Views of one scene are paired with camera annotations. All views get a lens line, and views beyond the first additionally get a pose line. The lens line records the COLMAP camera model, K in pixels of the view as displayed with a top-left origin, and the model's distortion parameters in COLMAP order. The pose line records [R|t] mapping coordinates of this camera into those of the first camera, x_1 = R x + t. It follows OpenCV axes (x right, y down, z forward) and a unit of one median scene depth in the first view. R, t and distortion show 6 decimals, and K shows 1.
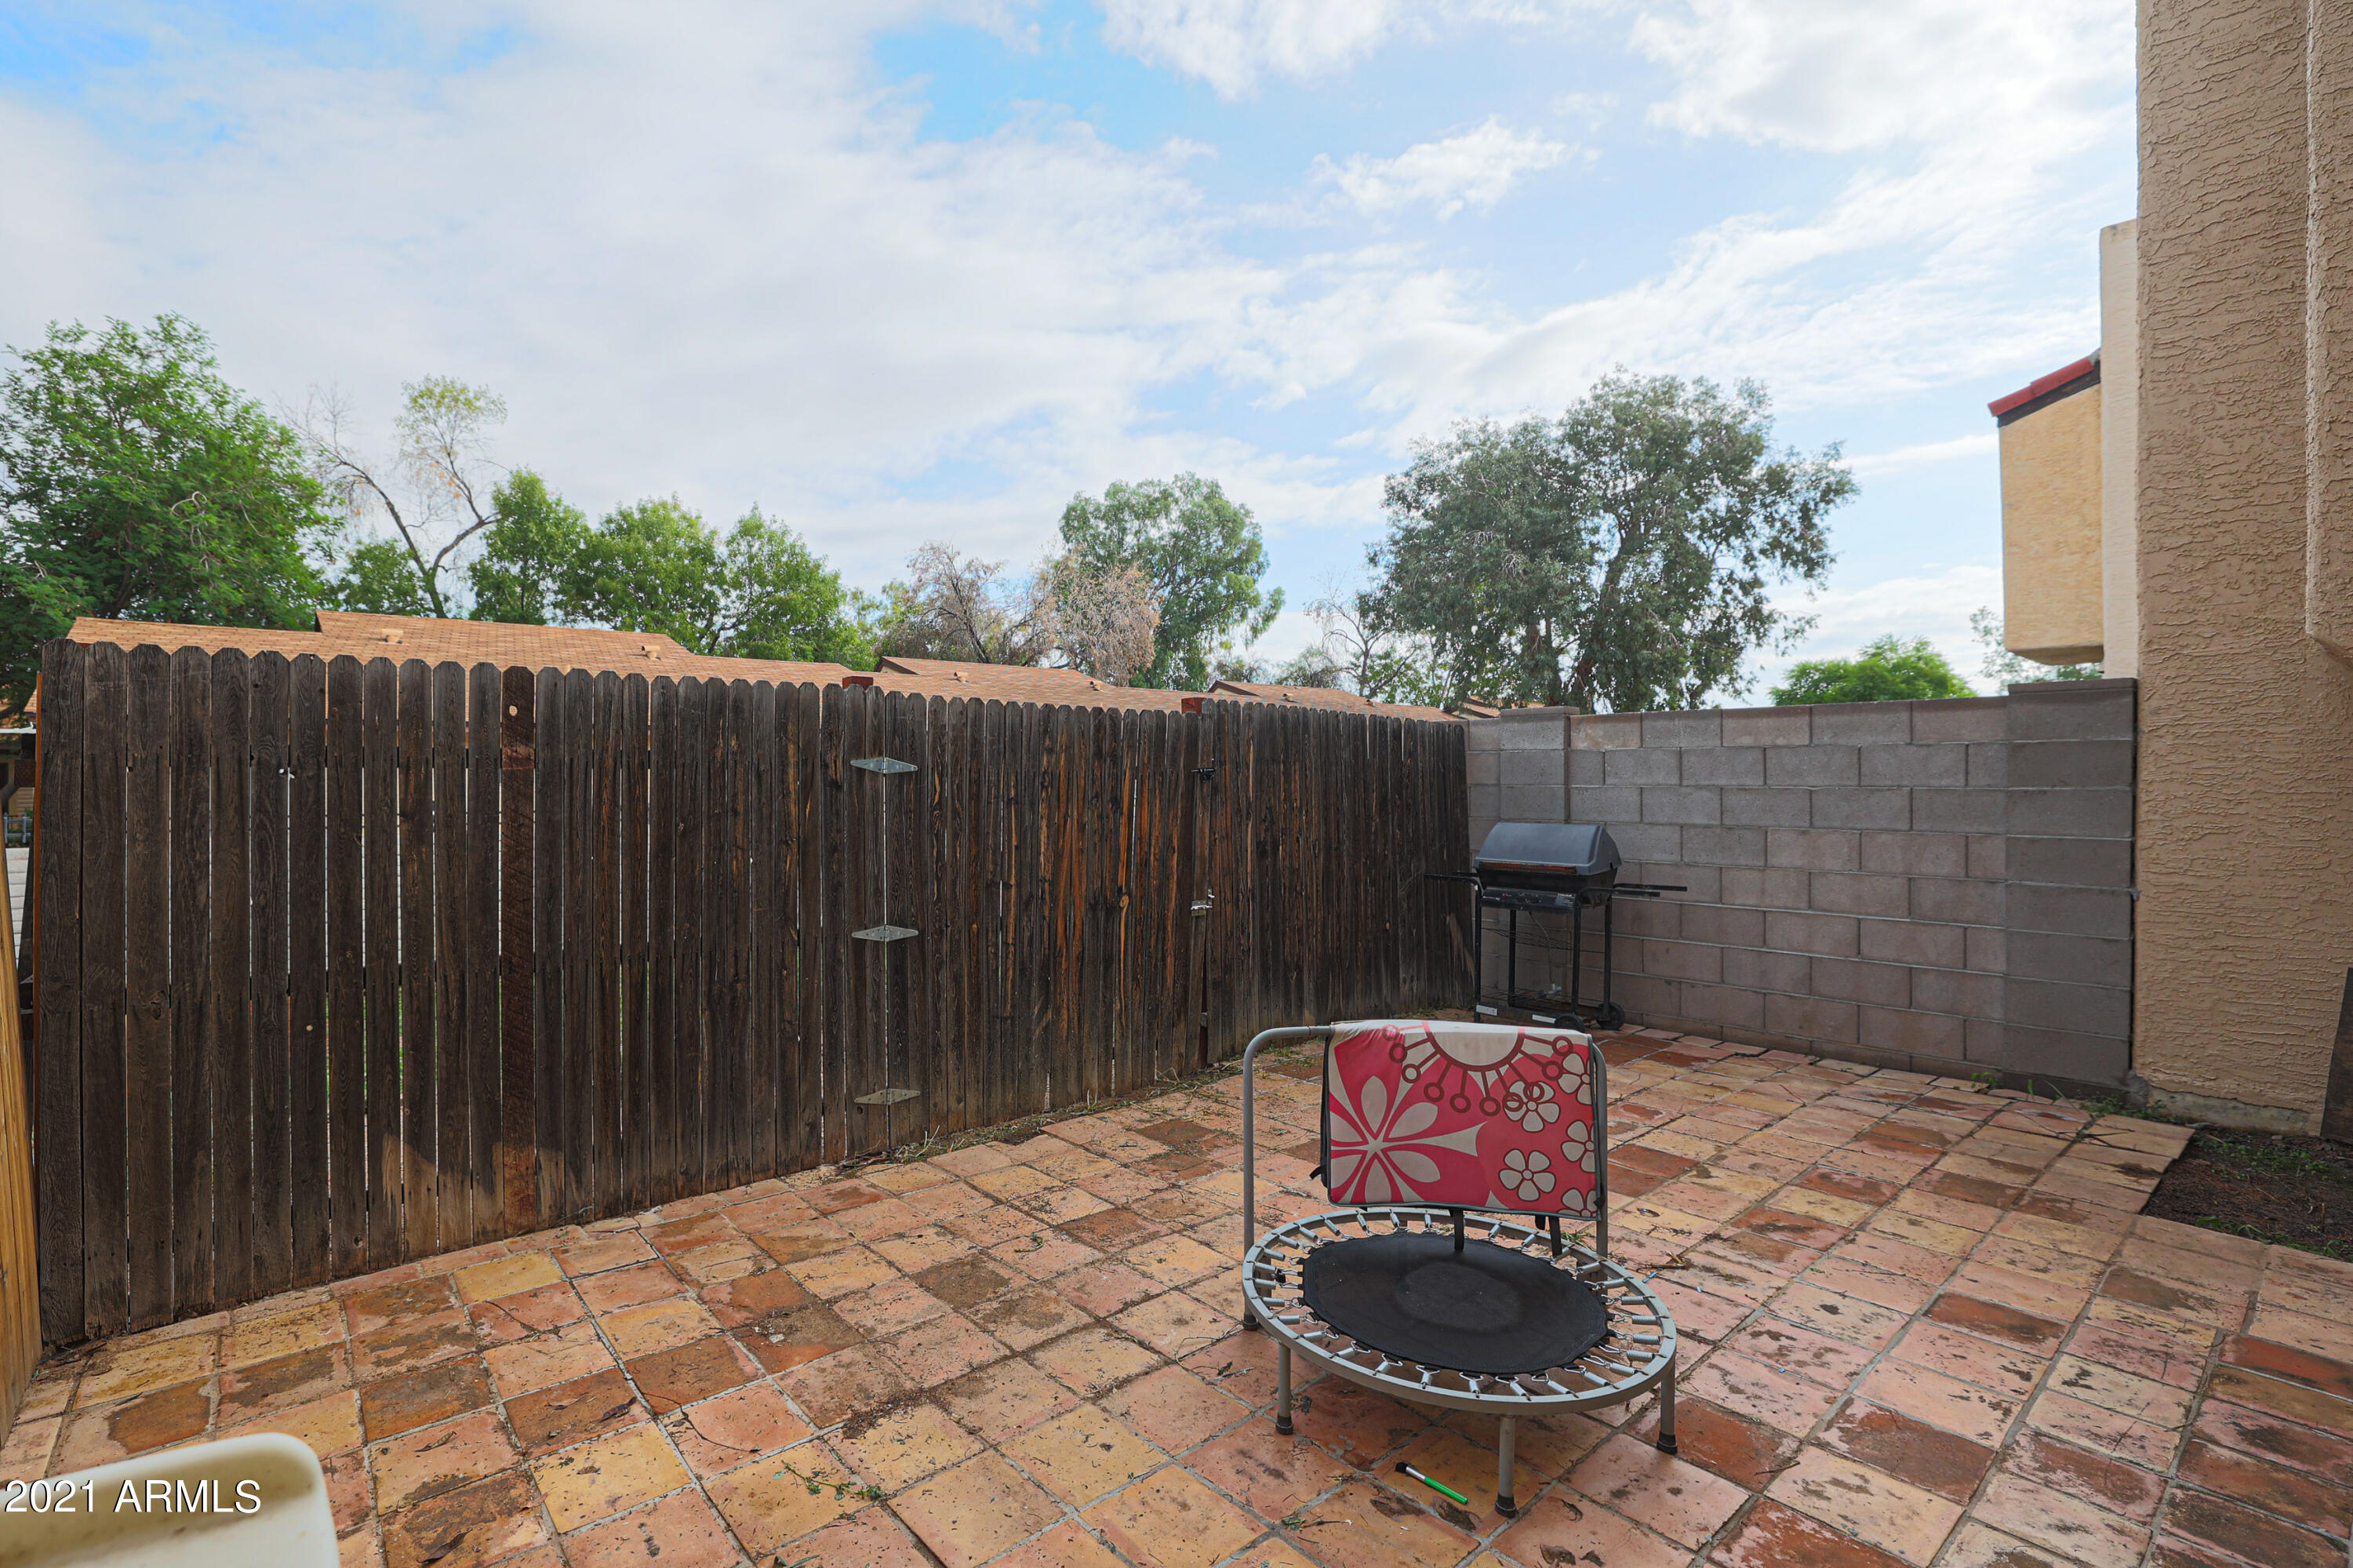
lens RADIAL K [[1022.0, 0, 1174.5], [0, 1022.0, 773.6], [0, 0, 1]] dist [-0.040909, 0.015253]
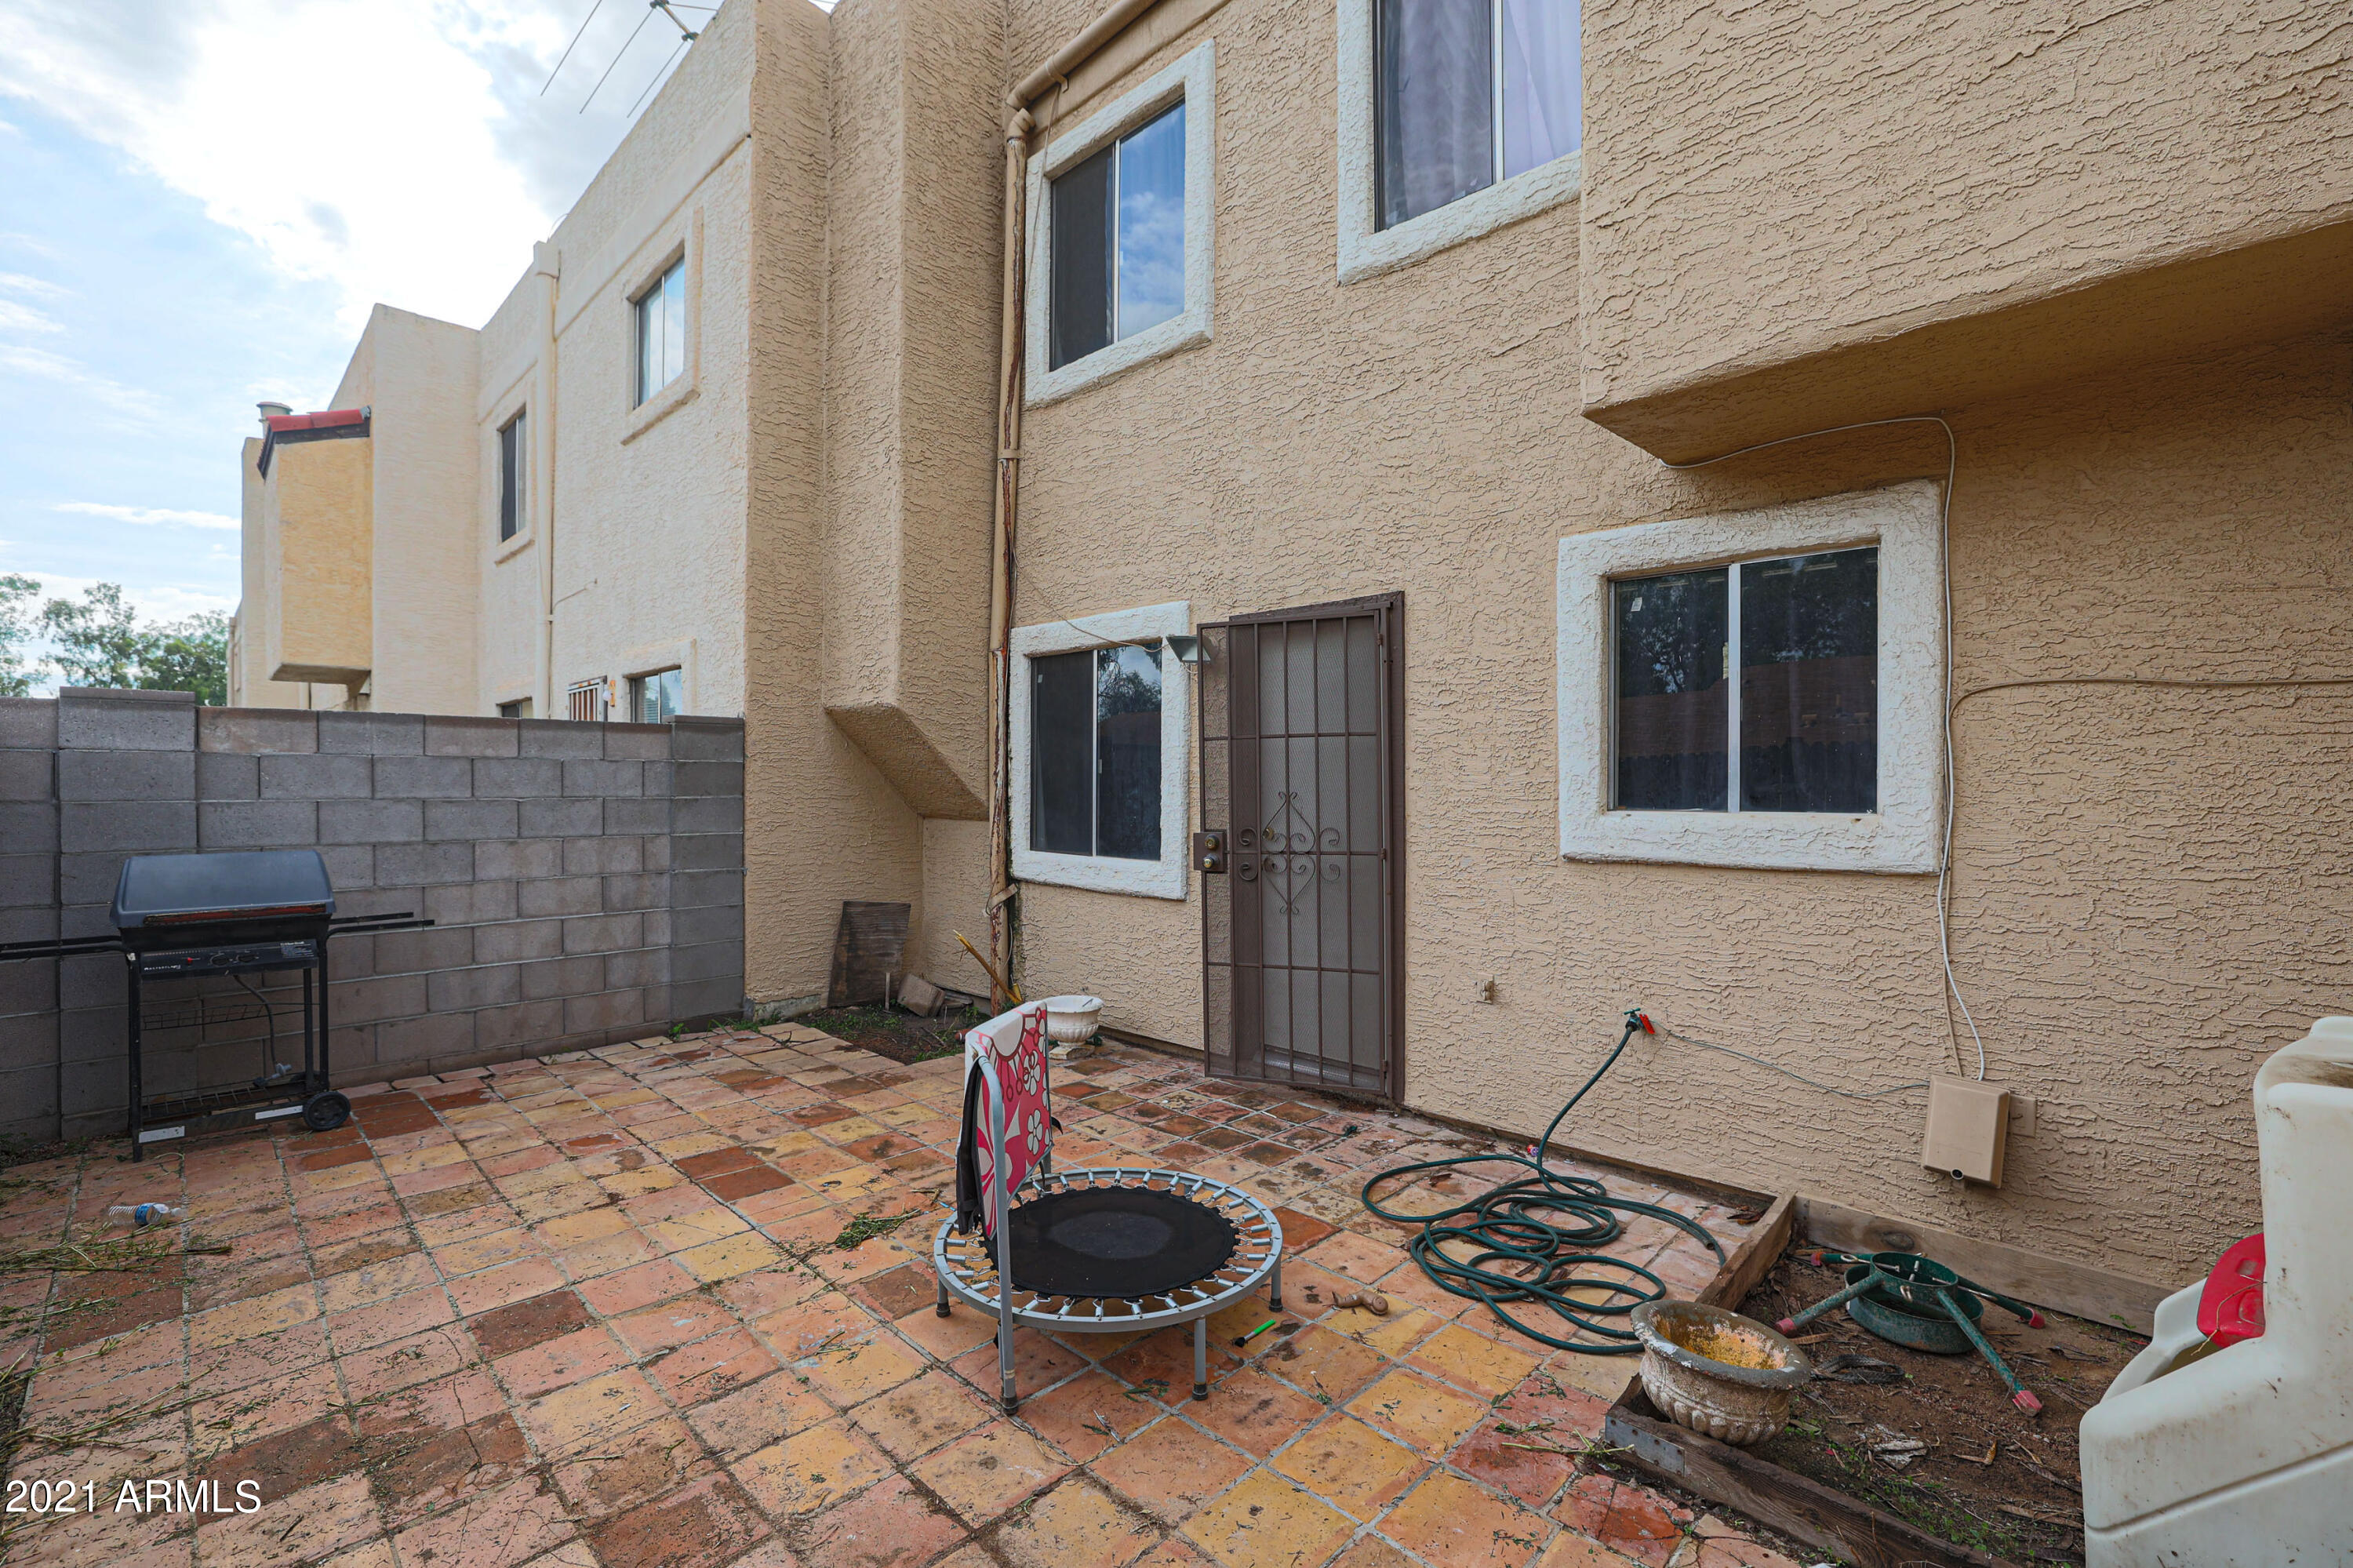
lens RADIAL K [[910.2, 0, 1176.5], [0, 910.2, 784.0], [0, 0, 1]] dist [-0.036396, 0.011007]
pose [[0.022926, 0.003322, 0.999732, -0.282066], [-0.003943, 0.999987, -0.003232, -0.001141], [-0.999729, -0.003868, 0.022939, 0.330673]]
